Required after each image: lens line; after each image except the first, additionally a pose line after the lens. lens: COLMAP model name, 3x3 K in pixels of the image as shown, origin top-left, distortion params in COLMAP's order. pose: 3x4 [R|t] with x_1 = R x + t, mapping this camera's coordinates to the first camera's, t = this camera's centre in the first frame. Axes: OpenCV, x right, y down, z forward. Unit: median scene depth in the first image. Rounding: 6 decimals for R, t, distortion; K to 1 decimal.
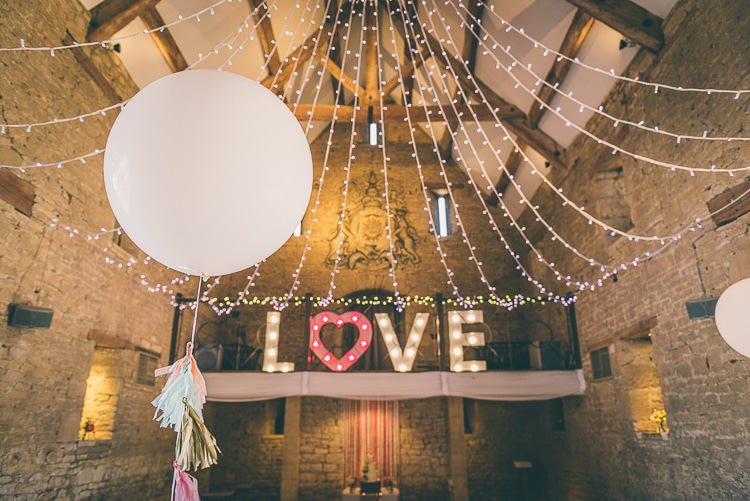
lens RADIAL K [[547.1, 0, 375.0], [0, 547.1, 250.5], [0, 0, 1]] dist [0.007644, 0.002469]
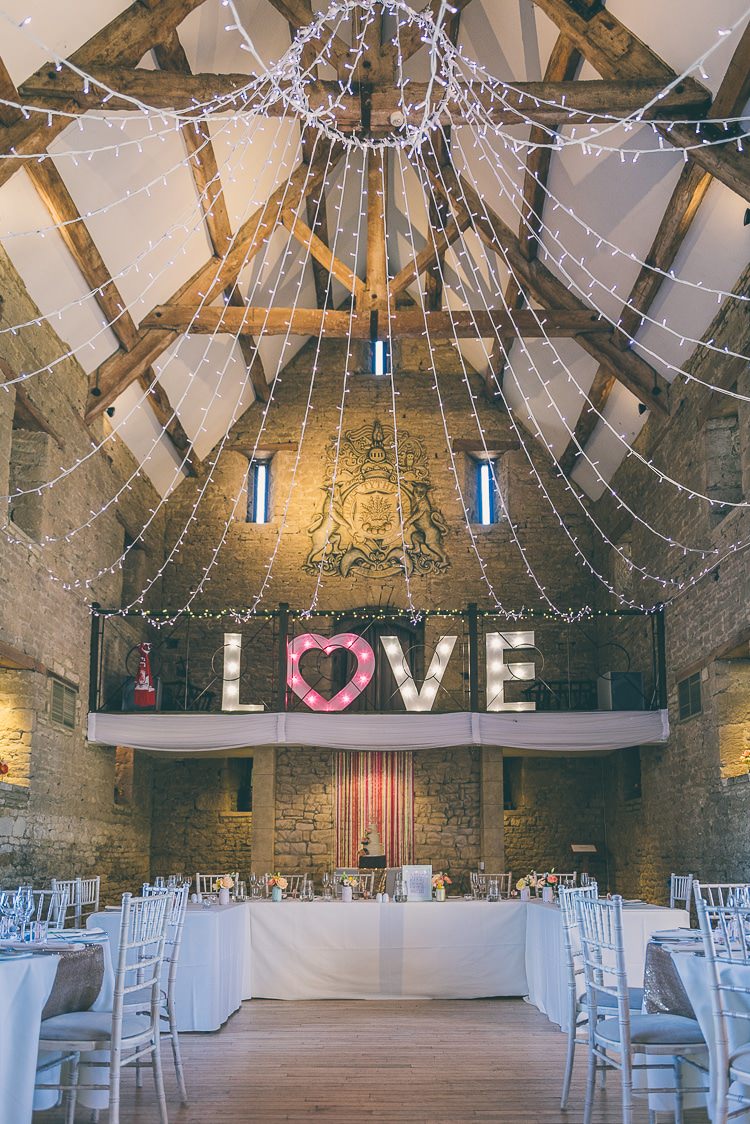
lens RADIAL K [[480.6, 0, 375.0], [0, 480.6, 562.0], [0, 0, 1]] dist [-0.002818, -0.000402]
pose [[0.999985, 0.004821, 0.002480, -0.007863], [-0.005228, 0.978713, 0.205168, -0.099879], [-0.001438, -0.205178, 0.978724, 0.426154]]
